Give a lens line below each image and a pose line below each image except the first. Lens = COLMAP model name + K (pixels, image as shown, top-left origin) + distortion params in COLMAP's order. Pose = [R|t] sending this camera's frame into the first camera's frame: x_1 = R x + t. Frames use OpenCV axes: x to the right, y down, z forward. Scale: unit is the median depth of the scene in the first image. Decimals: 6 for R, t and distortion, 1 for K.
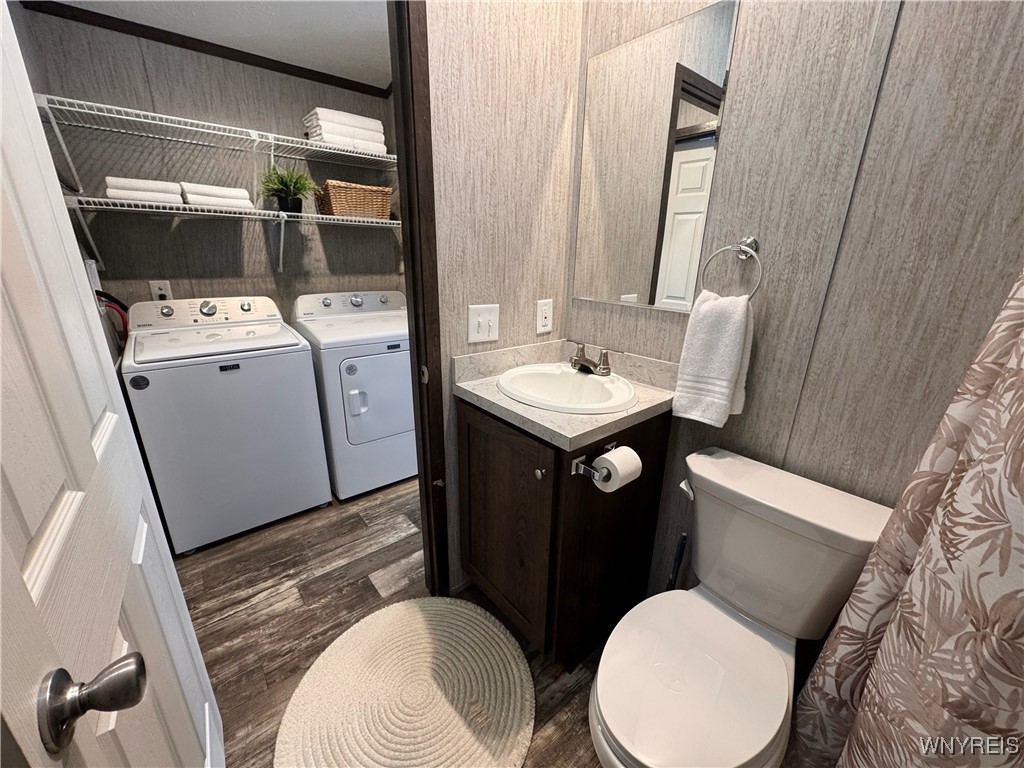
lens RADIAL K [[404.8, 0, 507.0], [0, 404.8, 384.7], [0, 0, 1]] dist [-0.000440, -0.000559]
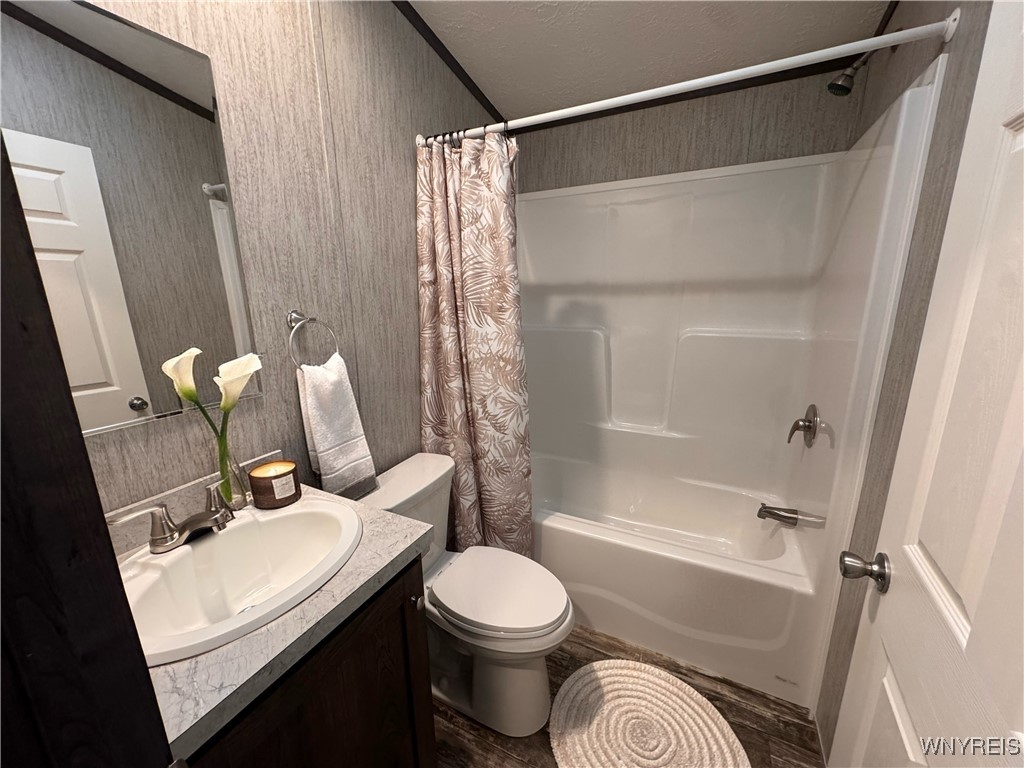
lens RADIAL K [[404.8, 0, 515.9], [0, 404.8, 380.4], [0, 0, 1]] dist [-0.000440, -0.000559]
pose [[-0.419566, -0.214128, 0.882107, -0.481750], [0.286500, 0.890867, 0.352525, -0.319059], [-0.861326, 0.400631, -0.312430, 0.706403]]
